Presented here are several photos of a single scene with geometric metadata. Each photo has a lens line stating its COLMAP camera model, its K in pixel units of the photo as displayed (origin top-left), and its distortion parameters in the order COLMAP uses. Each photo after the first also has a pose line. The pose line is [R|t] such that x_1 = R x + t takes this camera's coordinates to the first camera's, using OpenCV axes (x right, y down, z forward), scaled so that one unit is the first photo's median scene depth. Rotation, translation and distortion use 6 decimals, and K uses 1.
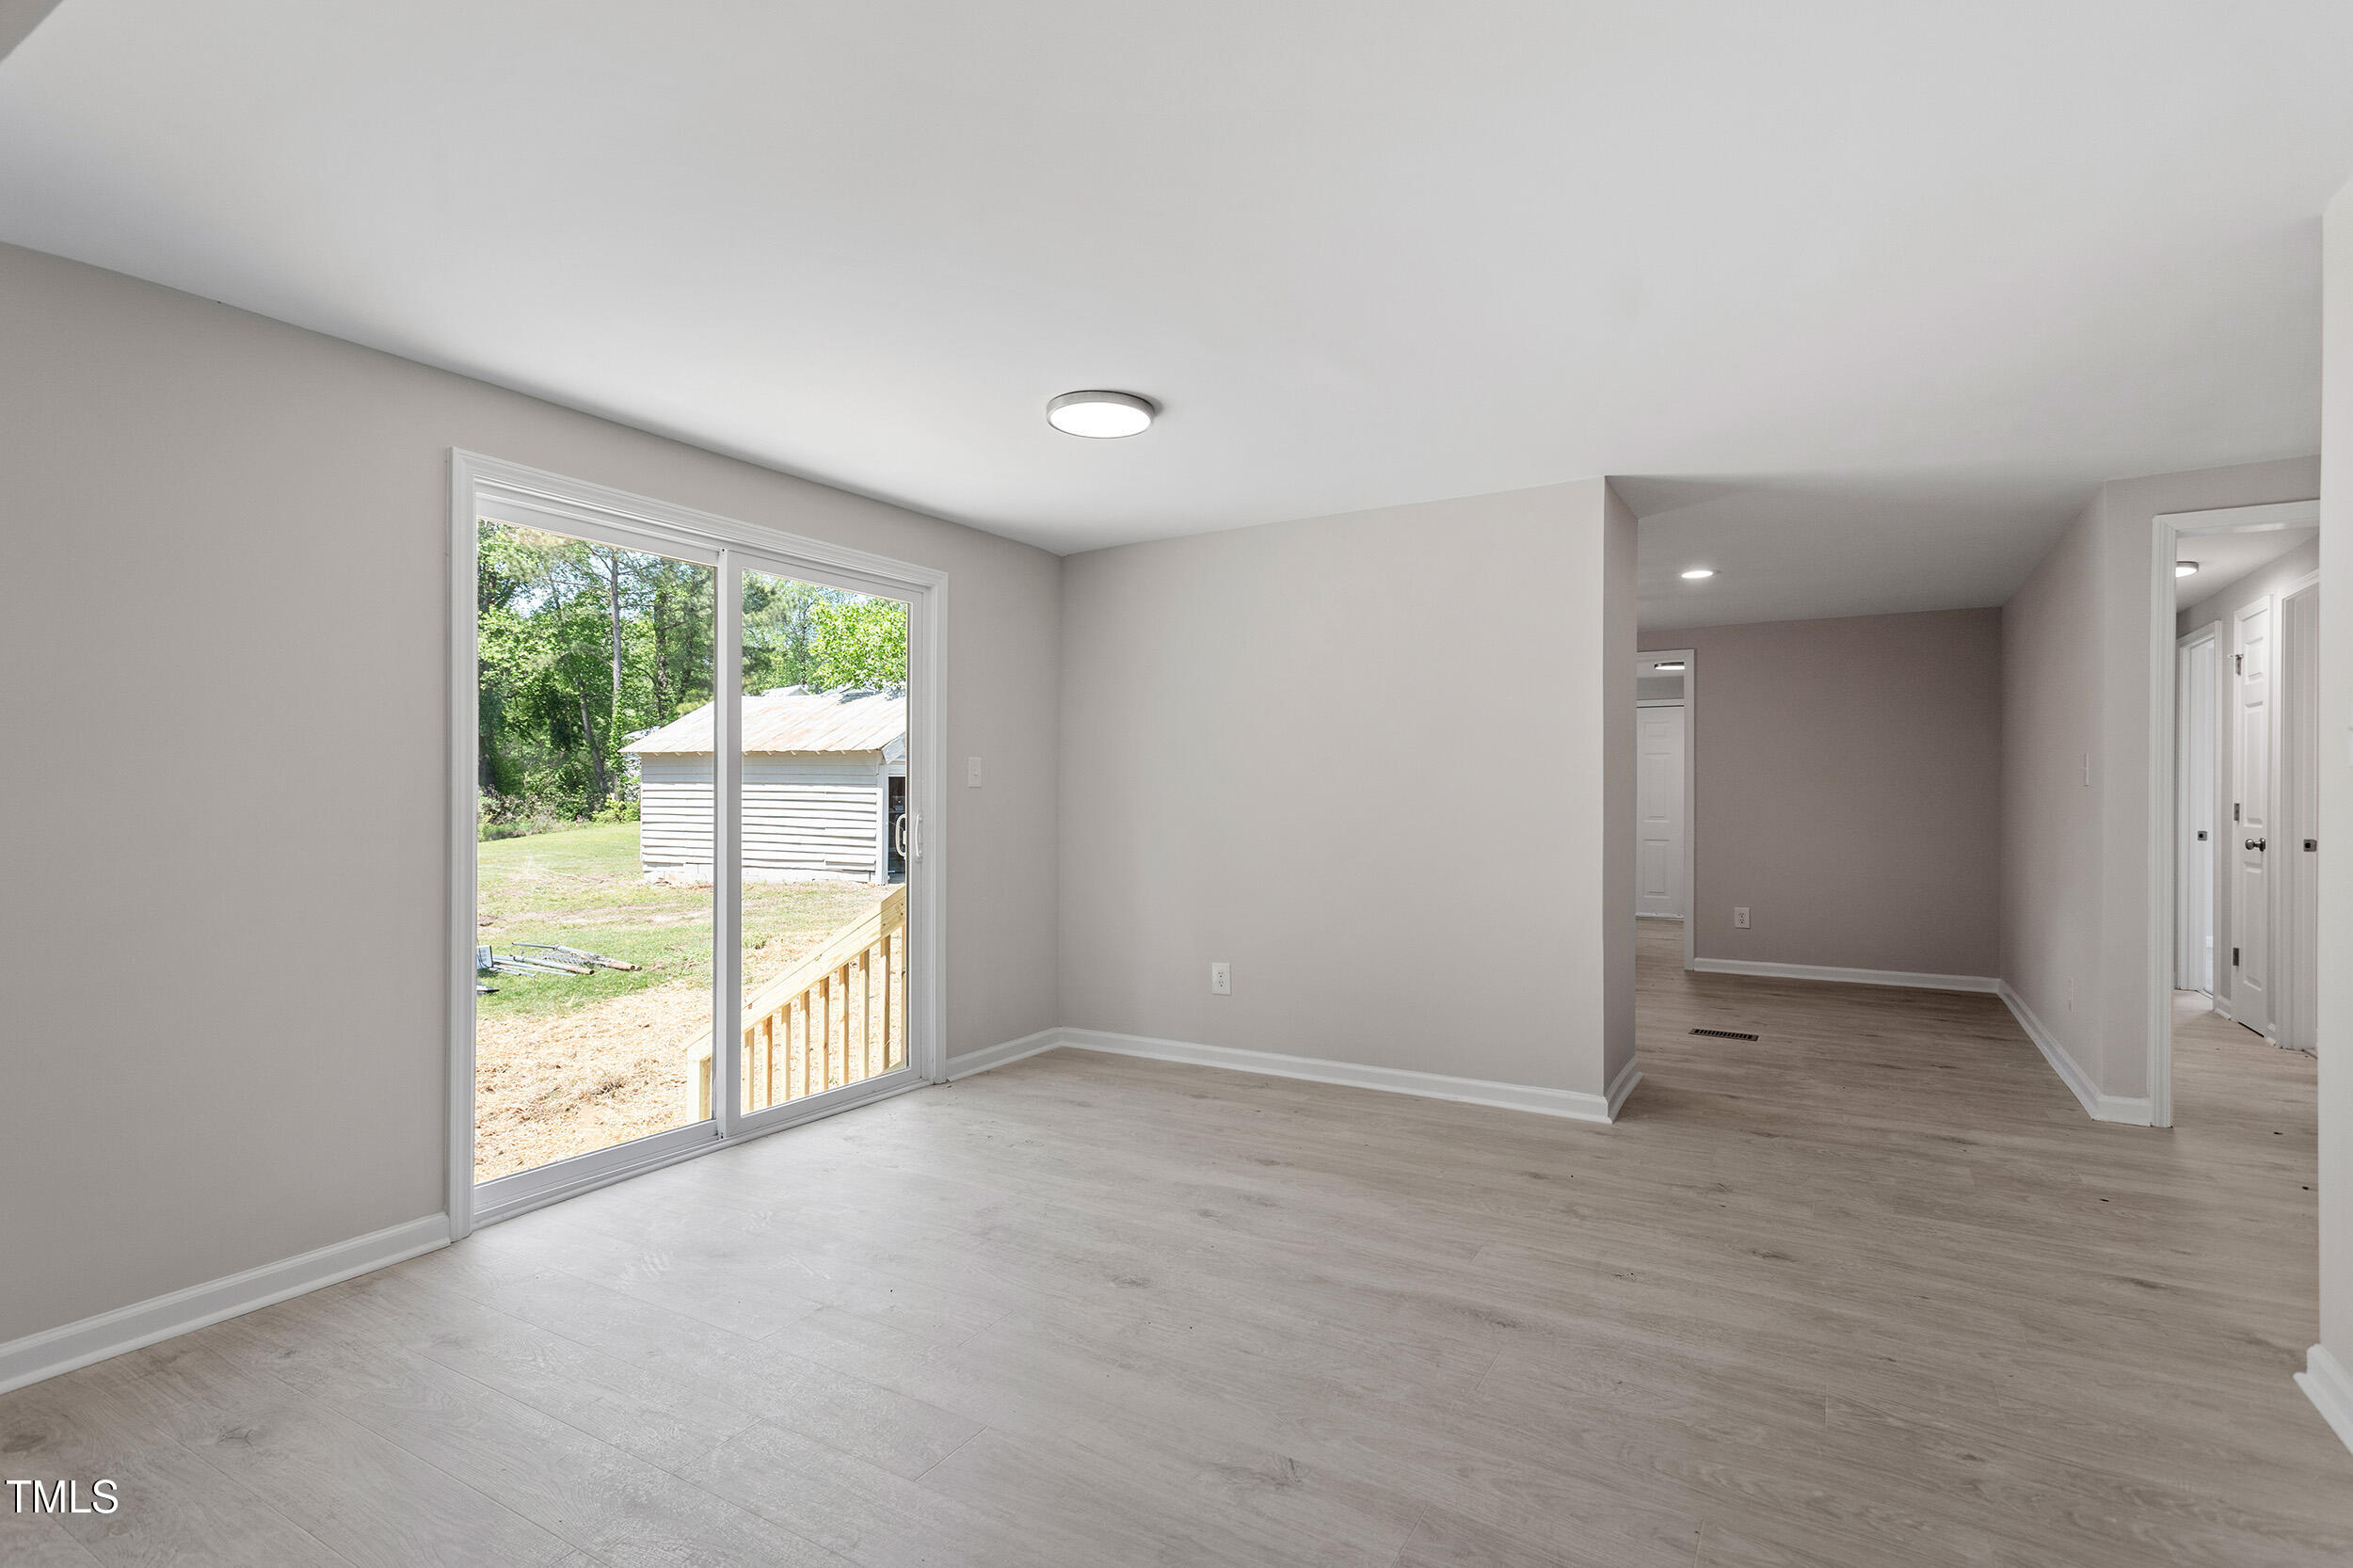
lens RADIAL K [[1126.9, 0, 1173.4], [0, 1126.9, 783.2], [0, 0, 1]] dist [0.003002, 0.000367]
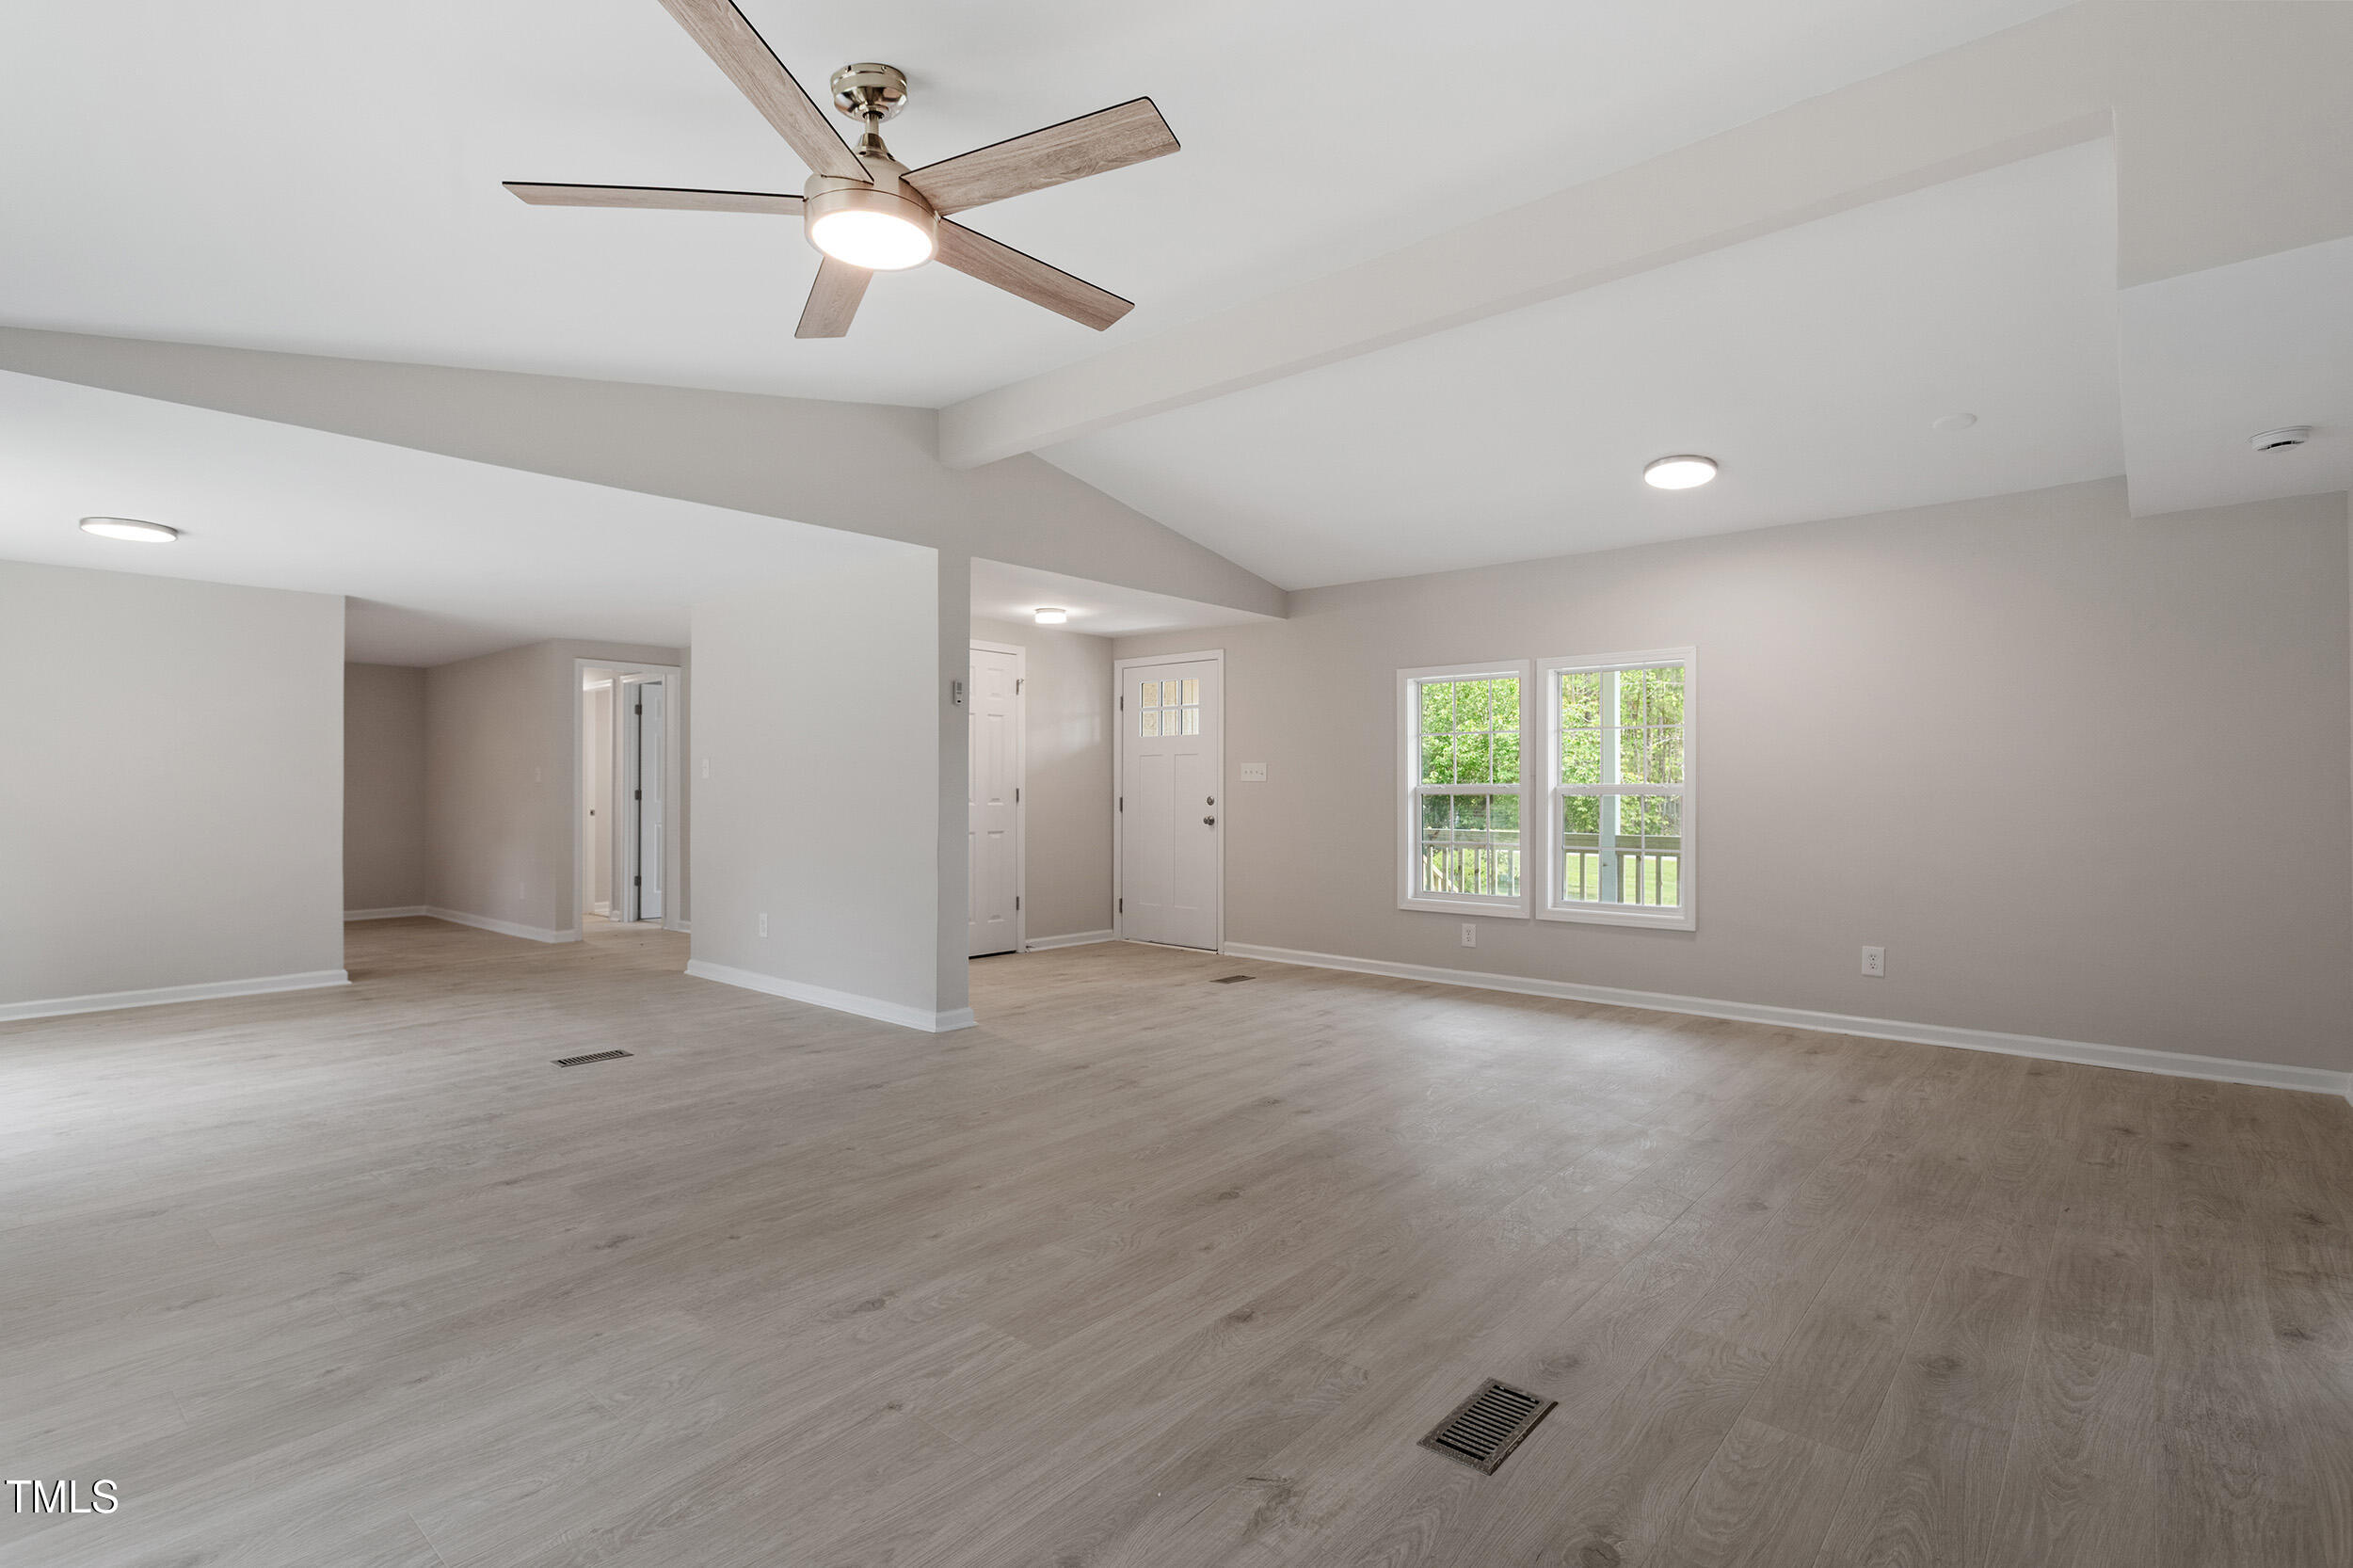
lens RADIAL K [[1113.3, 0, 1176.1], [0, 1113.3, 784.5], [0, 0, 1]] dist [-0.001913, 0.001321]
pose [[0.176078, 0.004209, 0.984367, -1.021693], [-0.009472, 0.999952, -0.002582, -0.002718], [-0.984331, -0.008869, 0.176110, -0.495974]]
